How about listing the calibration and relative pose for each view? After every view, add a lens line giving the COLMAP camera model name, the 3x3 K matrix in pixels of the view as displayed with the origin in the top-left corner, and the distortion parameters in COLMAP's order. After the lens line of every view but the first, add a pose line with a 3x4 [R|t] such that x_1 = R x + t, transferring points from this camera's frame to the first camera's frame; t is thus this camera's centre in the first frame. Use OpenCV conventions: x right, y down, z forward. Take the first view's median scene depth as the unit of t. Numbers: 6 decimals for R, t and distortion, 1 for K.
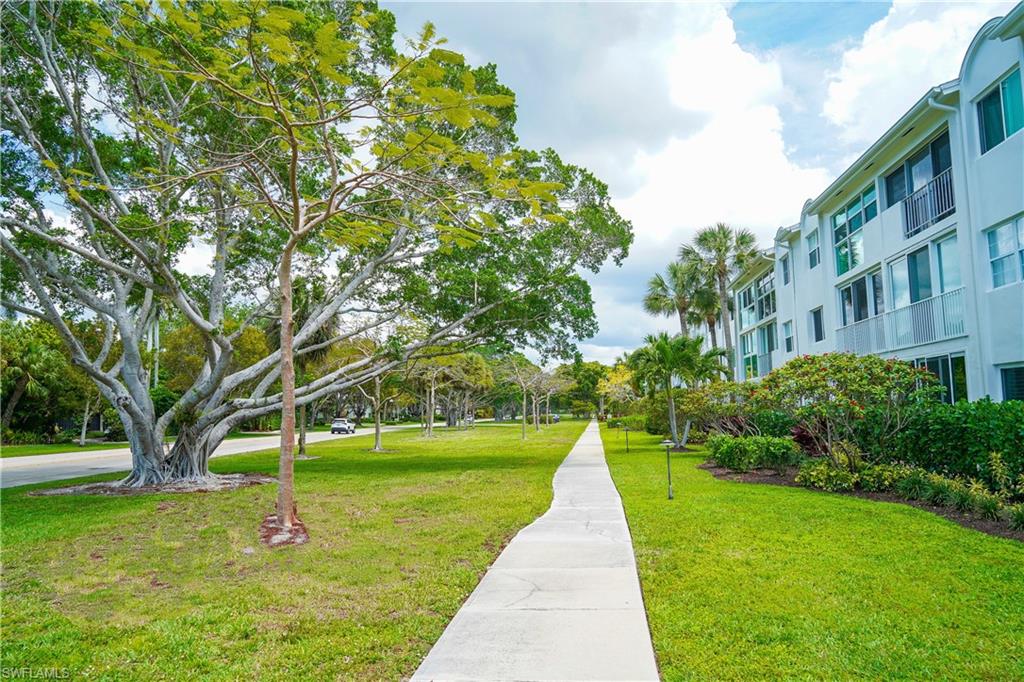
lens RADIAL K [[691.8, 0, 512.8], [0, 691.8, 344.5], [0, 0, 1]] dist [-0.007621, -0.005570]
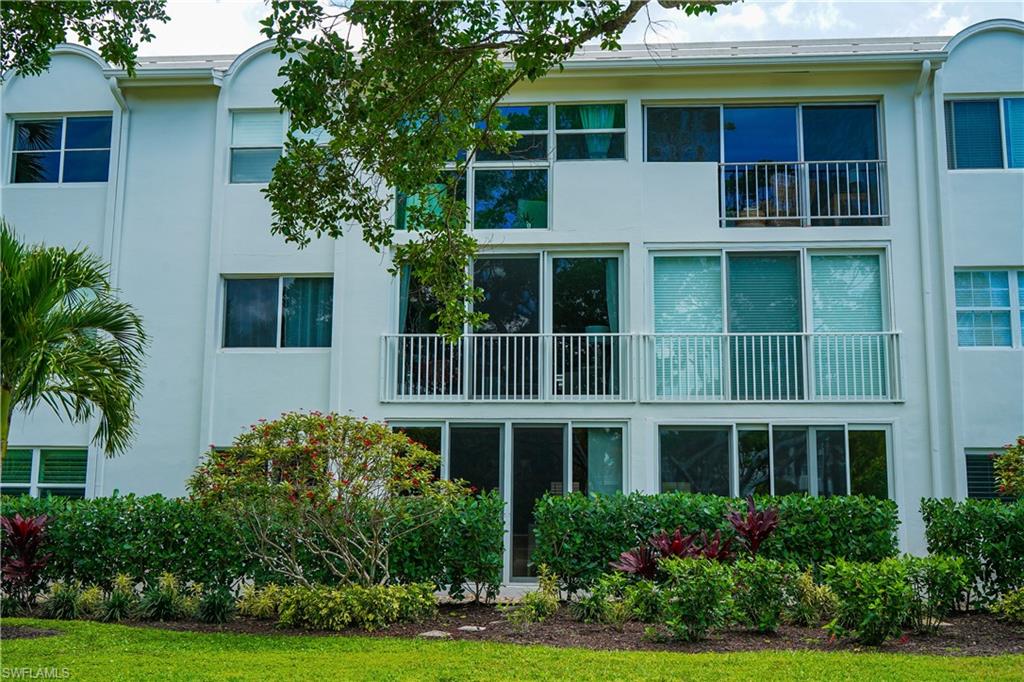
lens RADIAL K [[1098.0, 0, 512.6], [0, 1098.0, 344.9], [0, 0, 1]] dist [0.026979, 0.000000]
pose [[-0.029371, 0.186899, 0.981940, -0.251859], [-0.103007, 0.976568, -0.188958, 0.104830], [-0.994247, -0.106697, -0.009431, 0.810411]]
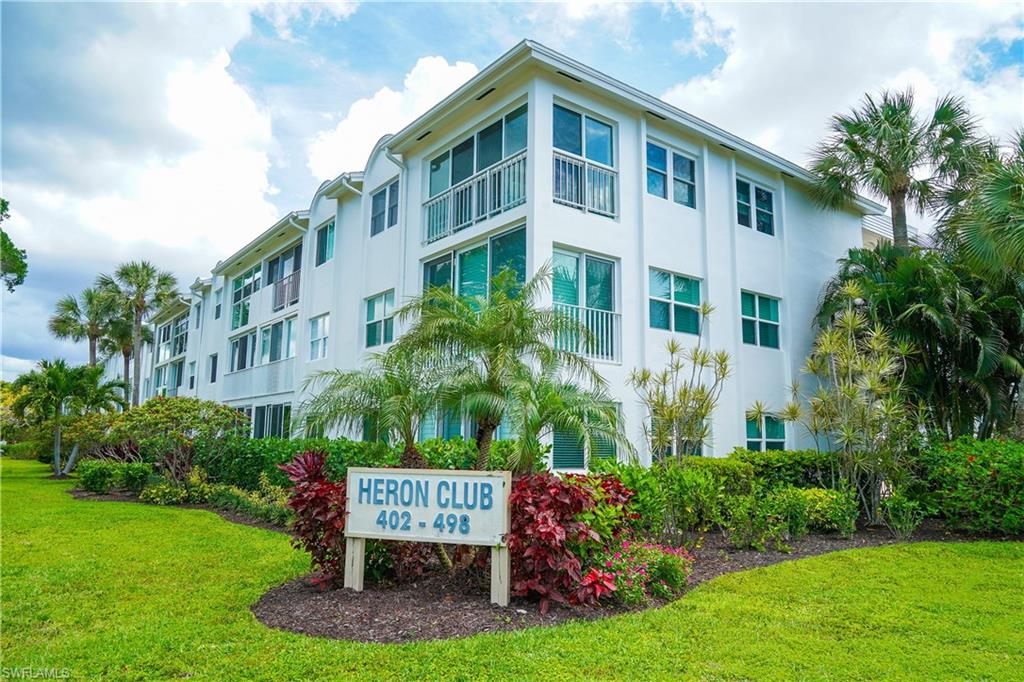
lens RADIAL K [[691.8, 0, 504.8], [0, 691.8, 335.4], [0, 0, 1]] dist [-0.007621, -0.005570]
pose [[0.725708, 0.137018, 0.674221, 0.006777], [-0.095737, 0.990545, -0.098255, -0.015847], [-0.681309, 0.006757, 0.731964, -0.177327]]
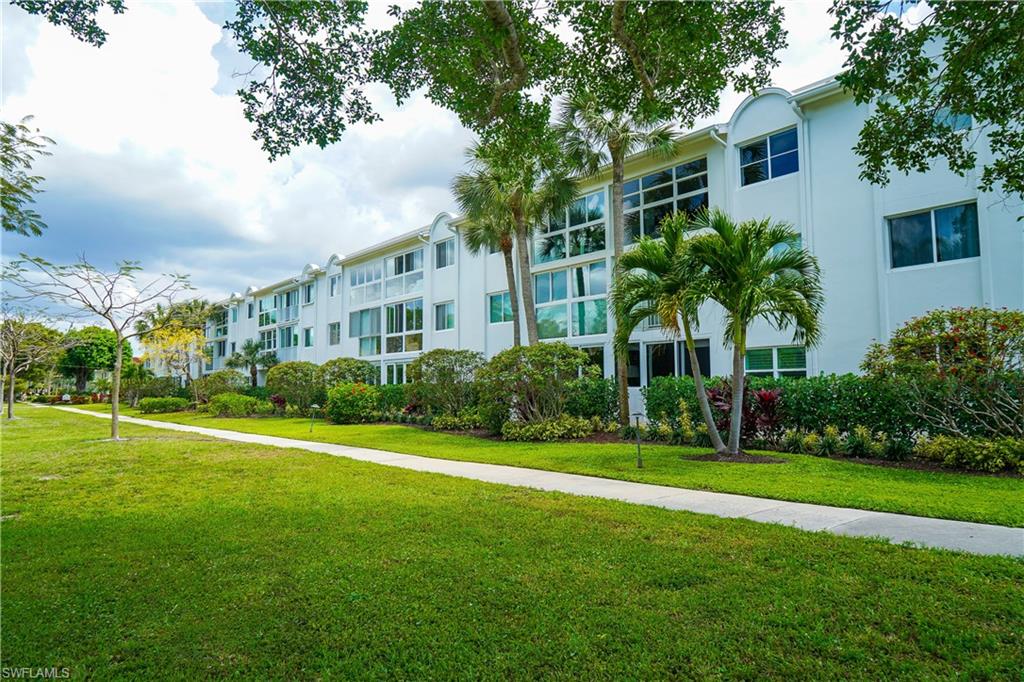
lens RADIAL K [[691.8, 0, 508.6], [0, 691.8, 341.9], [0, 0, 1]] dist [-0.007621, -0.005570]
pose [[0.710690, 0.073338, 0.699672, -0.229184], [-0.077063, 0.996682, -0.026194, 0.101271], [-0.699272, -0.035303, 0.713983, 0.783658]]
